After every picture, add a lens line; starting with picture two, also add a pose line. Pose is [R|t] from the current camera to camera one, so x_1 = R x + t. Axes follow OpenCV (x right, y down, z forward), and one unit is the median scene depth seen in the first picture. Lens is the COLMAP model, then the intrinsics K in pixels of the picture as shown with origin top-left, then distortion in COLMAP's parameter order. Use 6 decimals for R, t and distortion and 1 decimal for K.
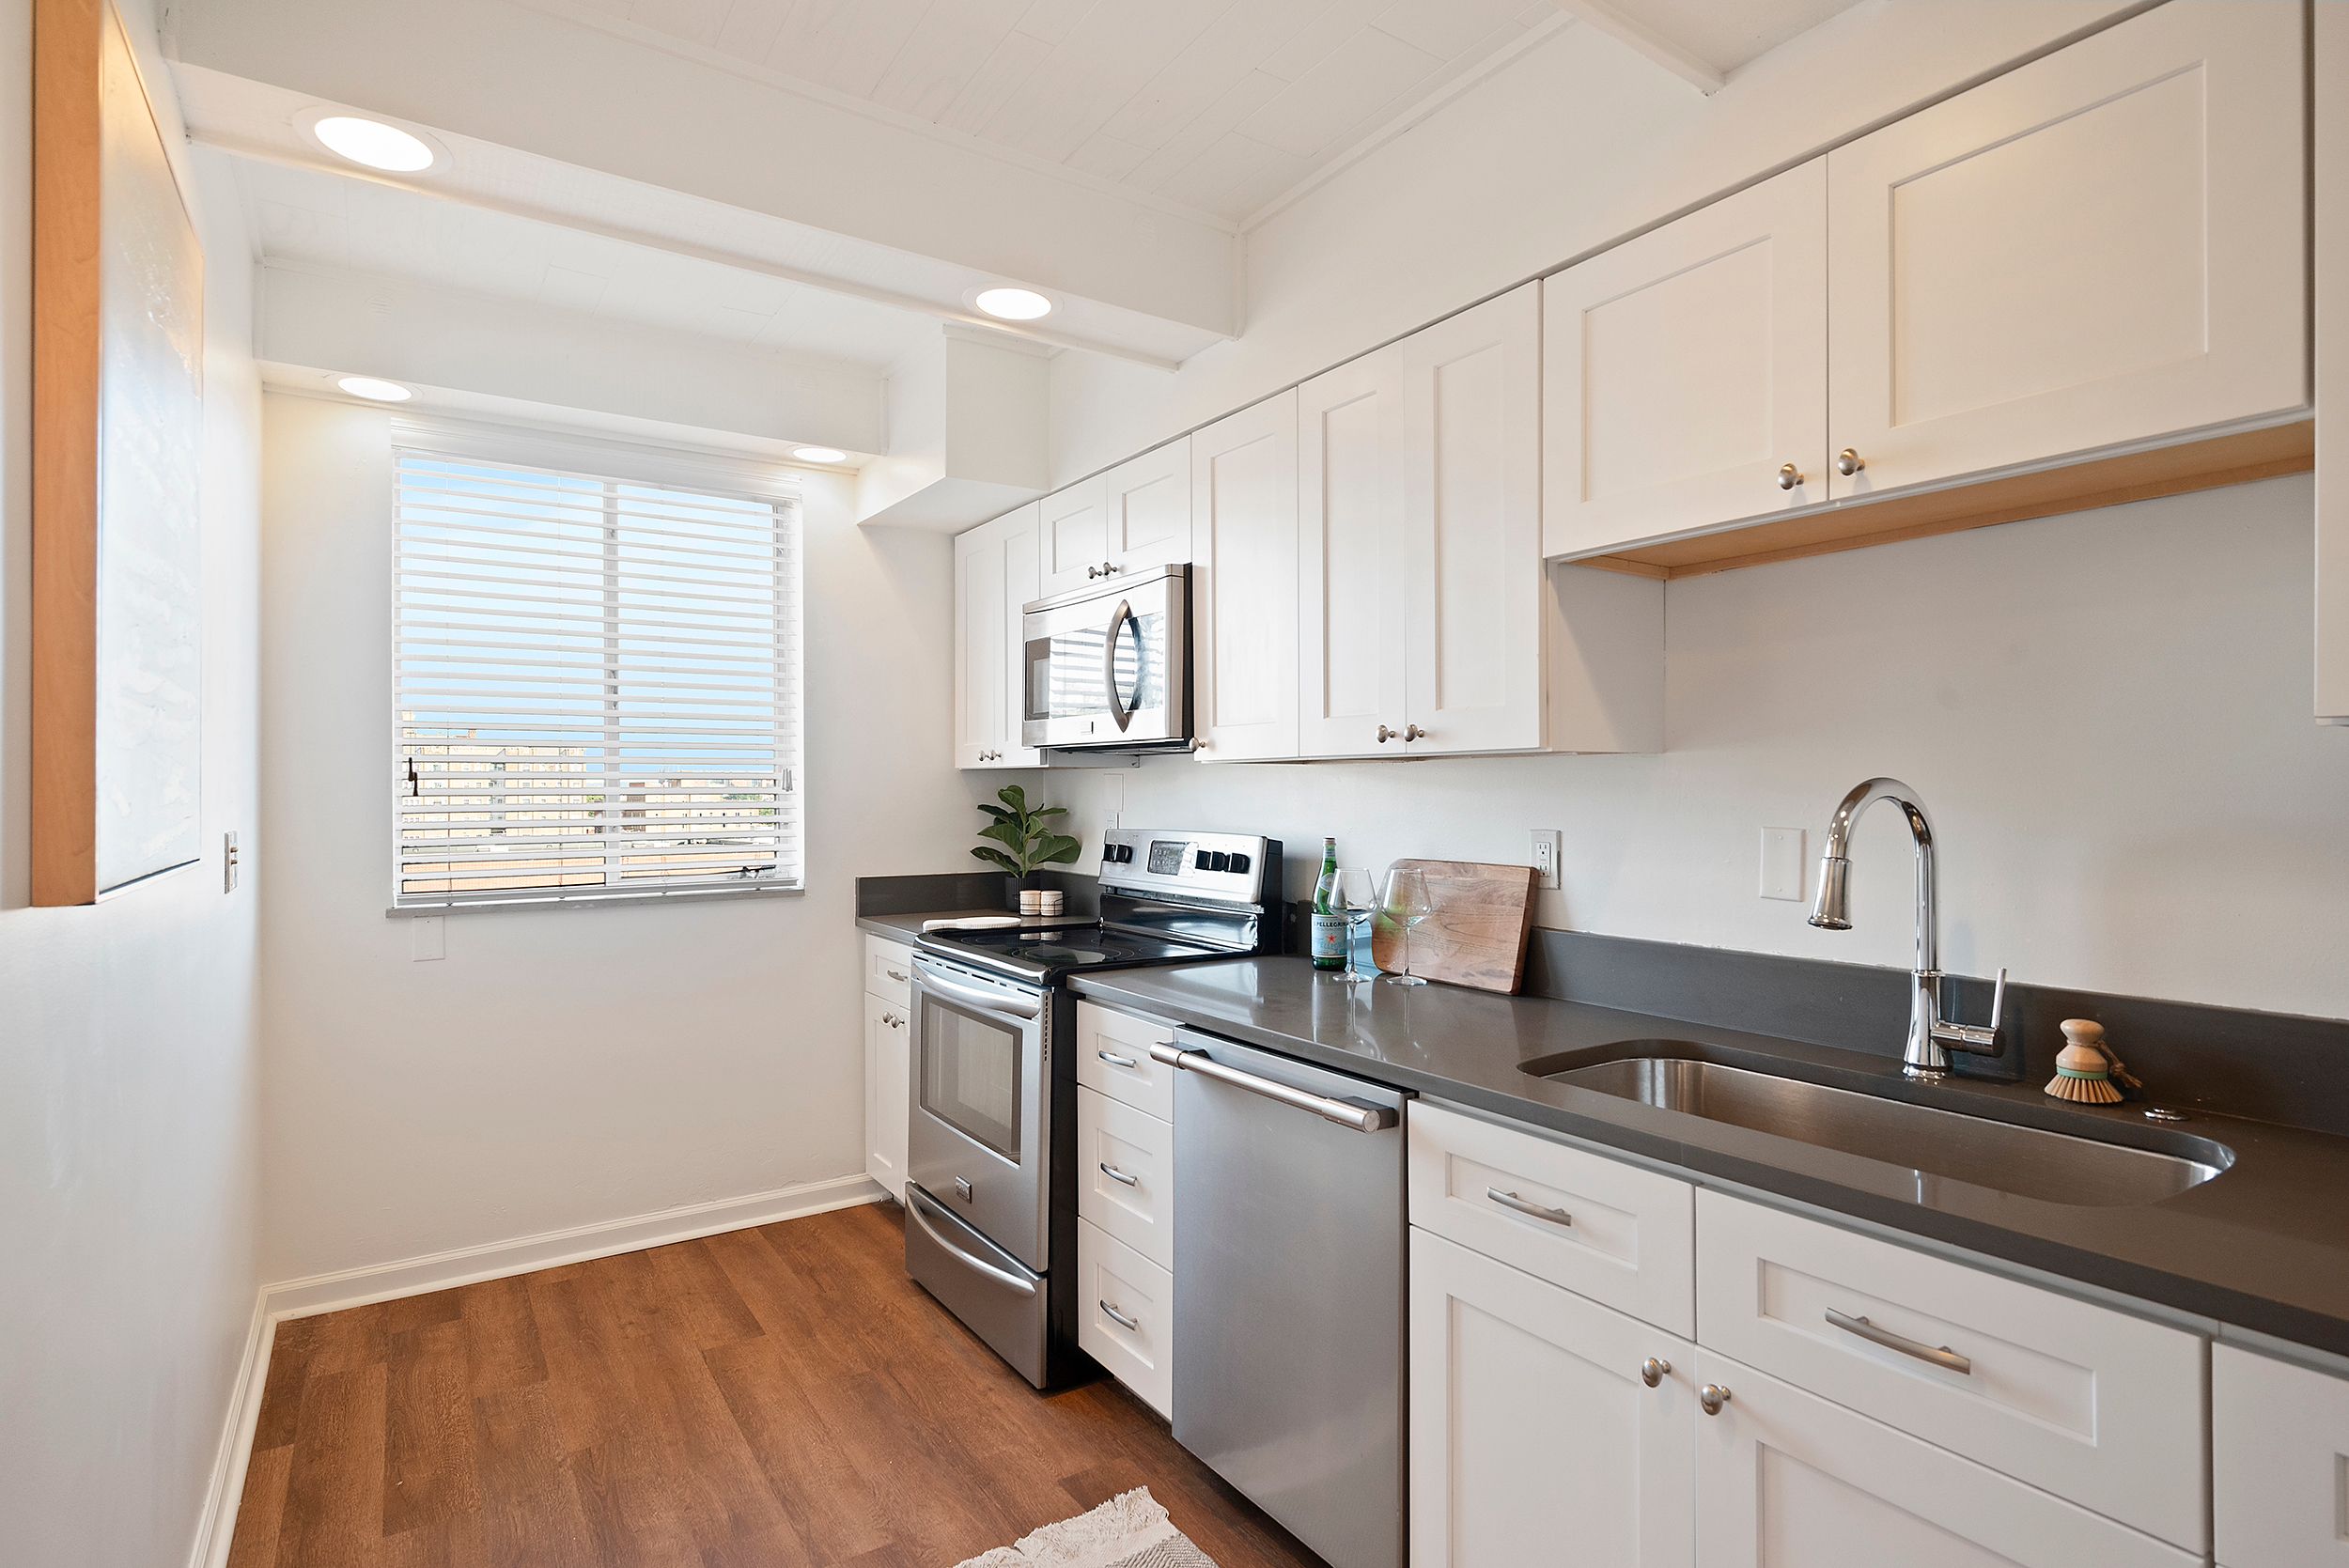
lens RADIAL K [[1196.6, 0, 1179.3], [0, 1196.6, 786.5], [0, 0, 1]] dist [-0.004686, 0.002353]
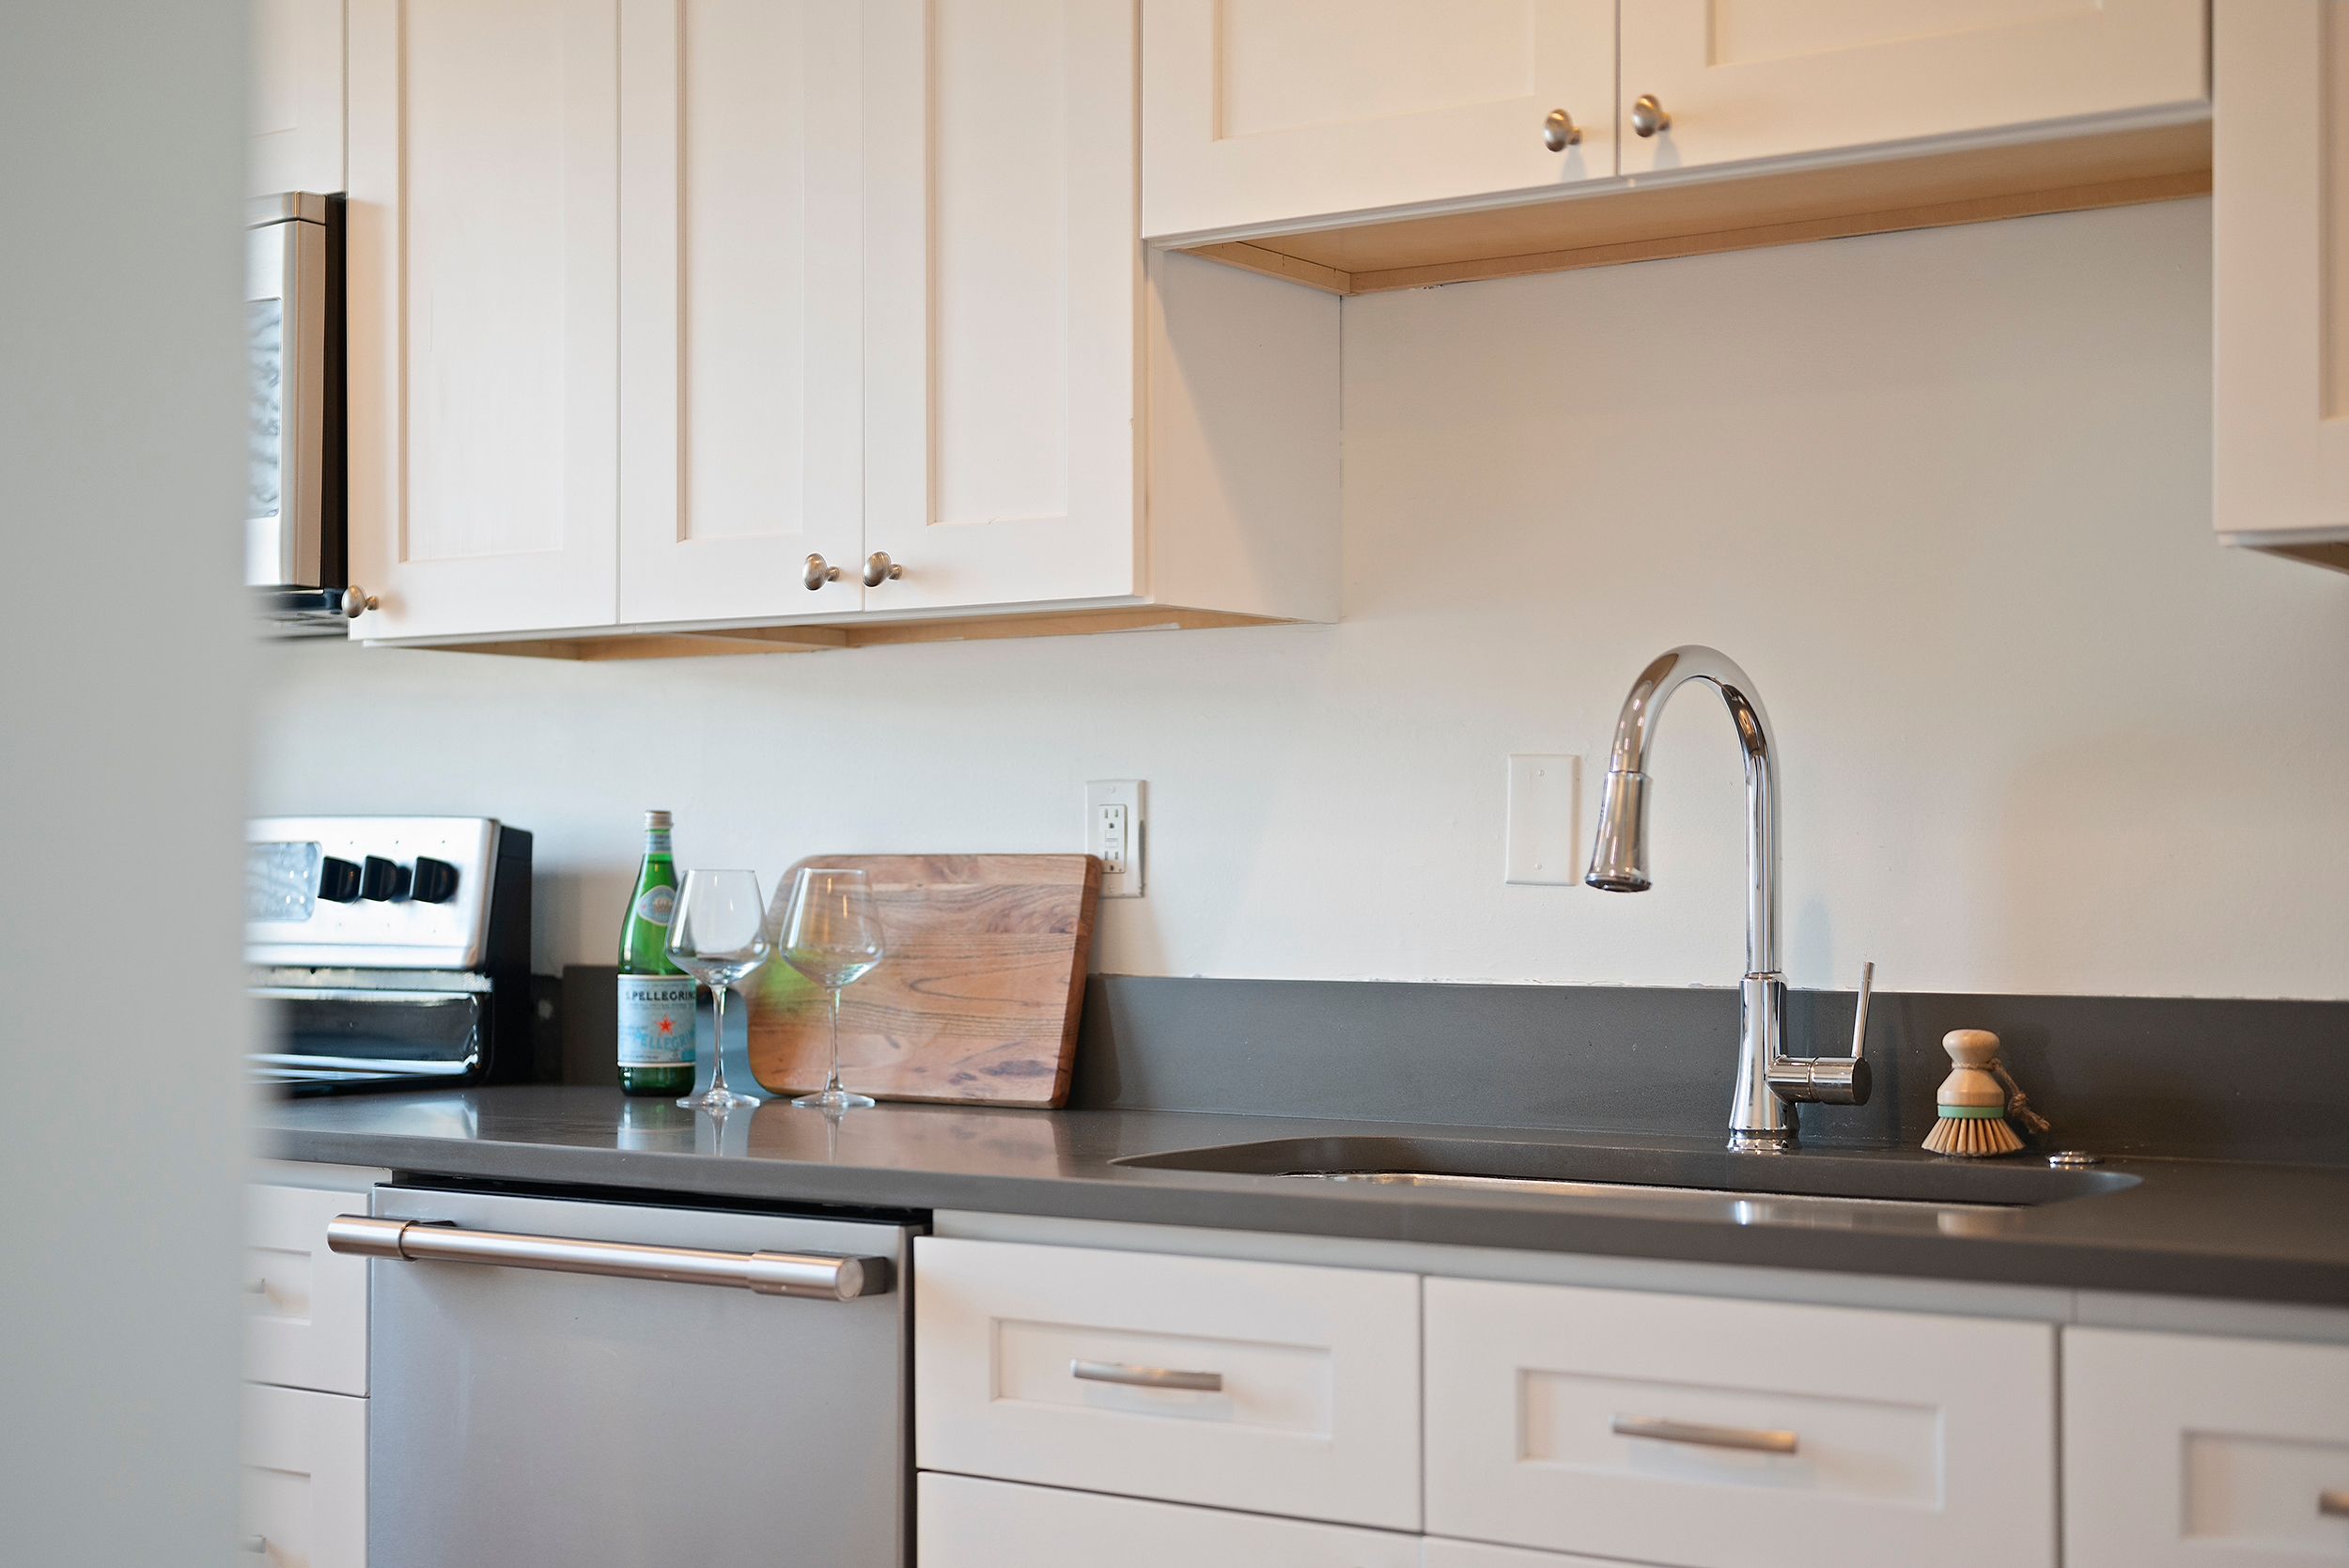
lens RADIAL K [[3393.5, 0, 1221.6], [0, 3393.5, 850.0], [0, 0, 1]] dist [0.003381, 0.000000]
pose [[0.927325, 0.003885, 0.374238, -0.191586], [-0.002487, 0.999988, -0.004219, 0.073839], [-0.374250, 0.002981, 0.927323, -0.348681]]
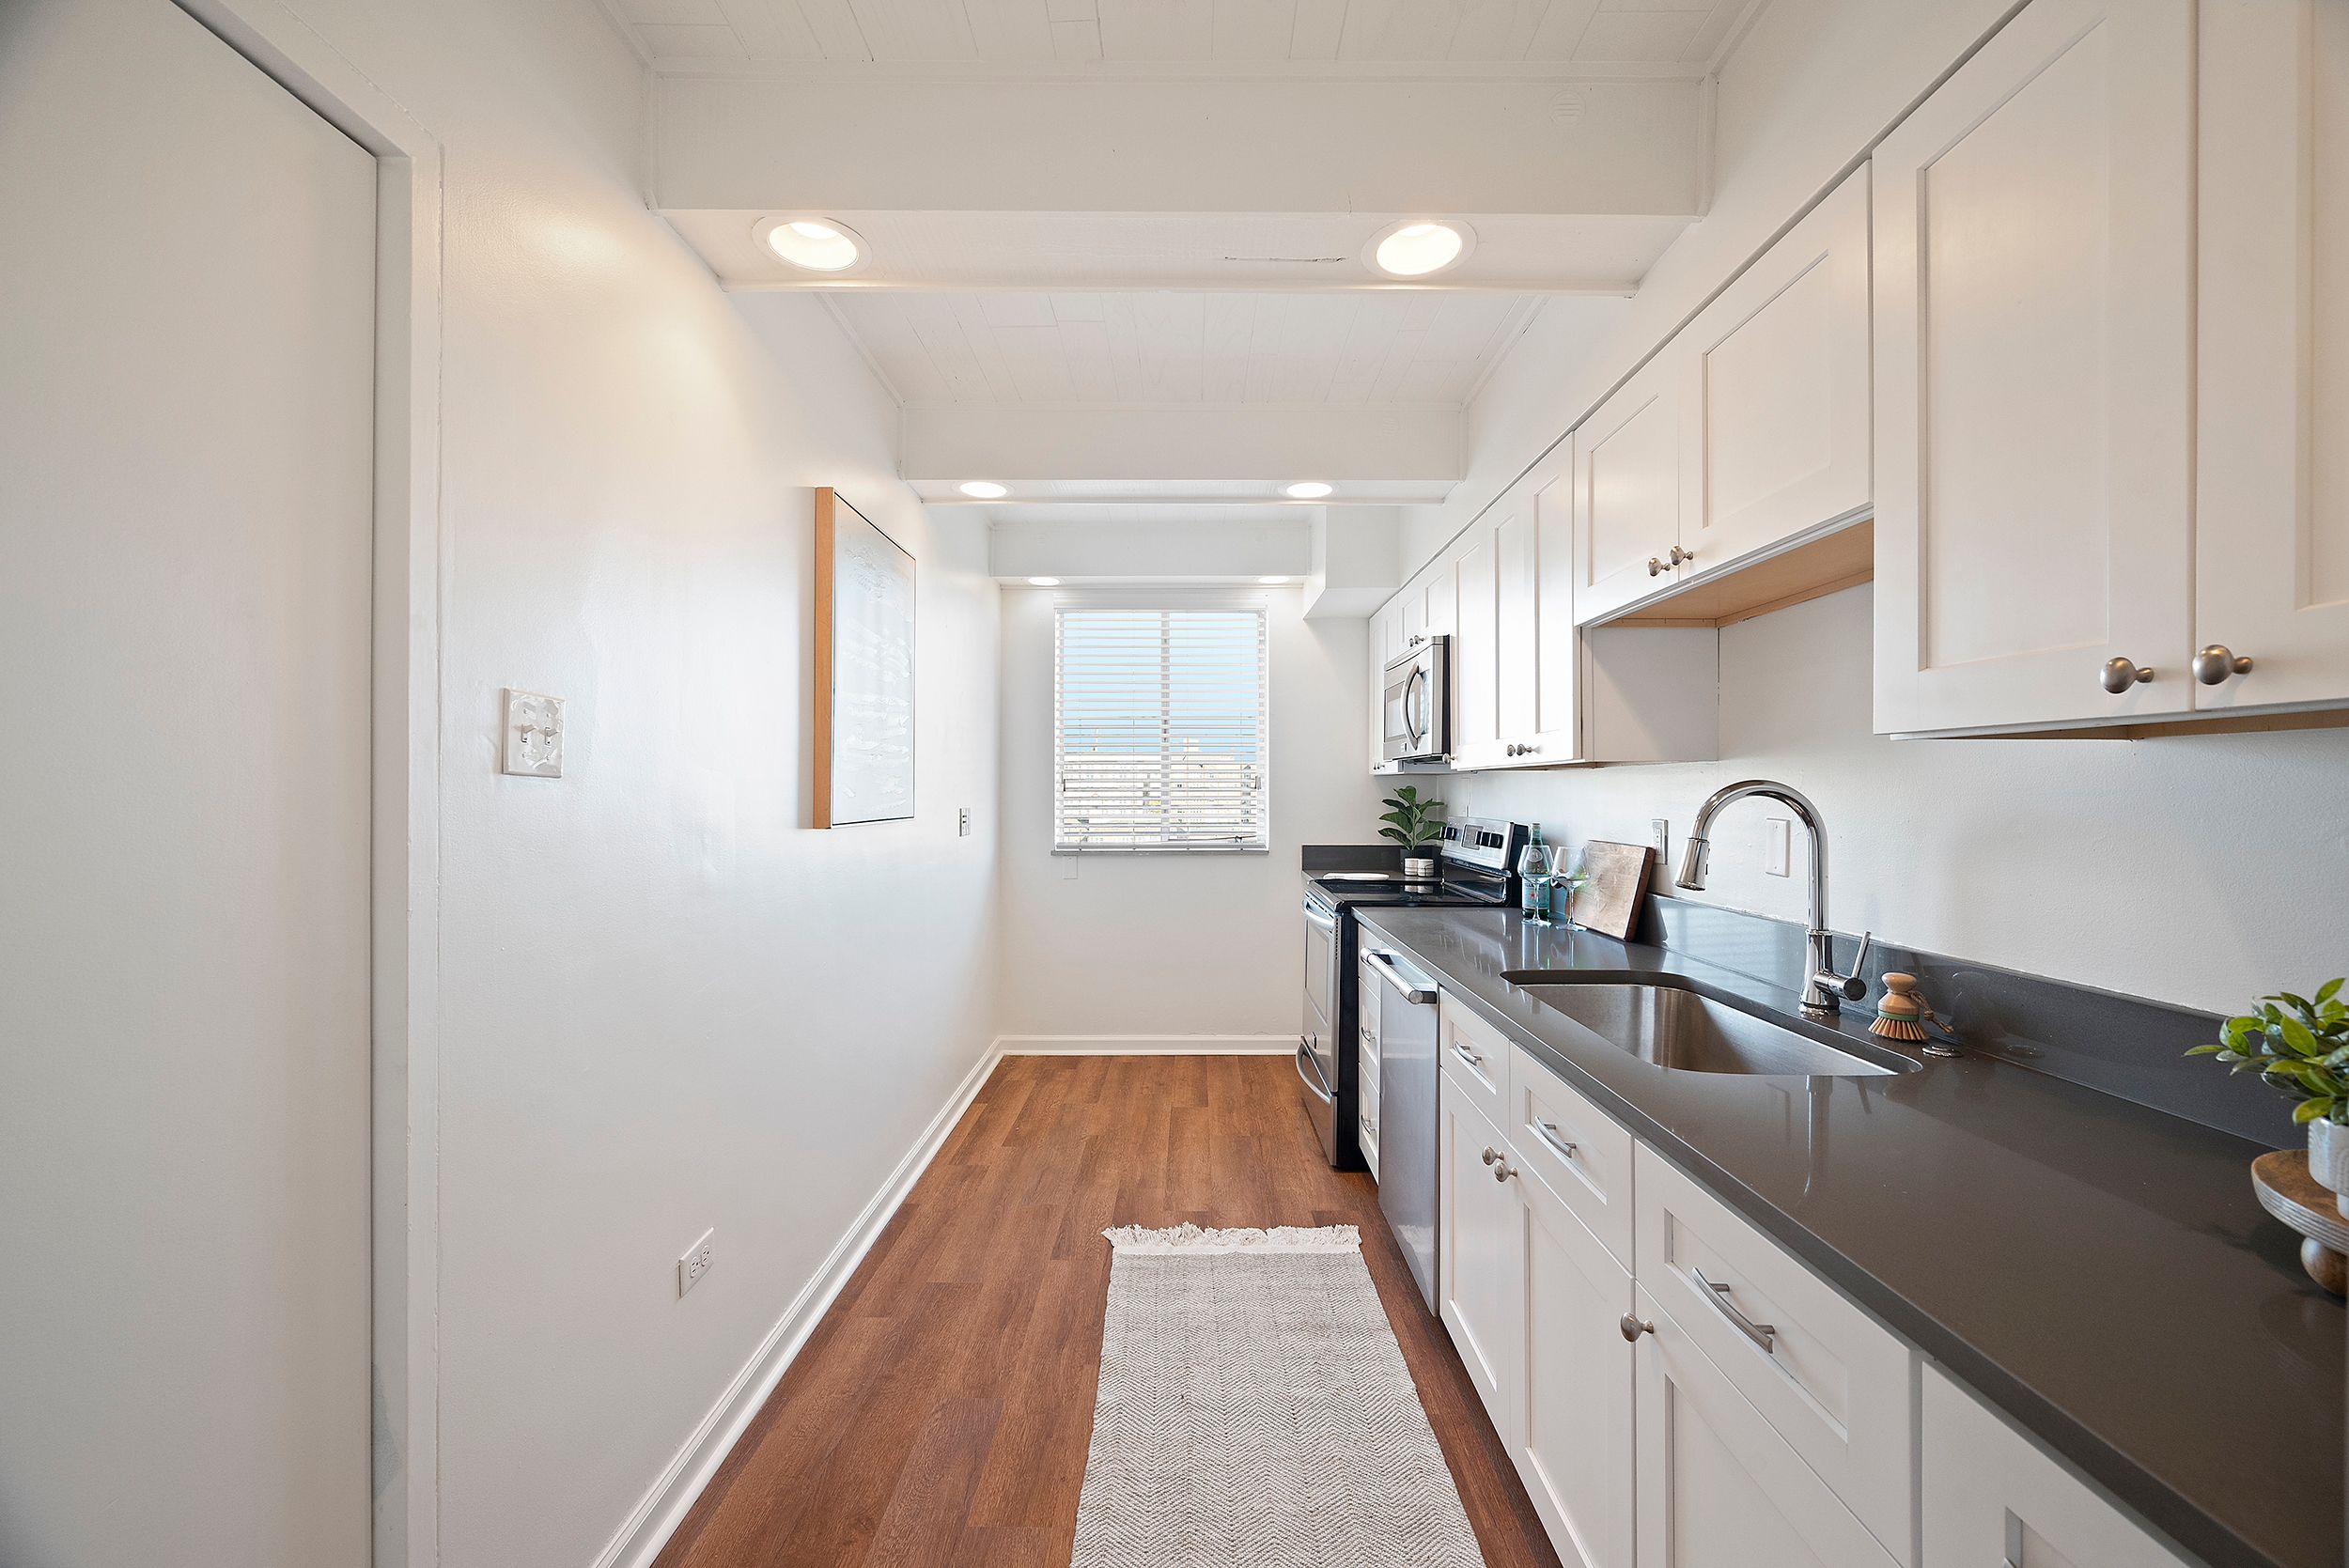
lens RADIAL K [[927.3, 0, 1179.6], [0, 927.3, 783.1], [0, 0, 1]] dist [0.000006, -0.001159]
pose [[0.827944, -0.002356, -0.560805, 0.455761], [0.000069, 0.999992, -0.004099, 0.000308], [0.560810, 0.003355, 0.827938, -0.154052]]
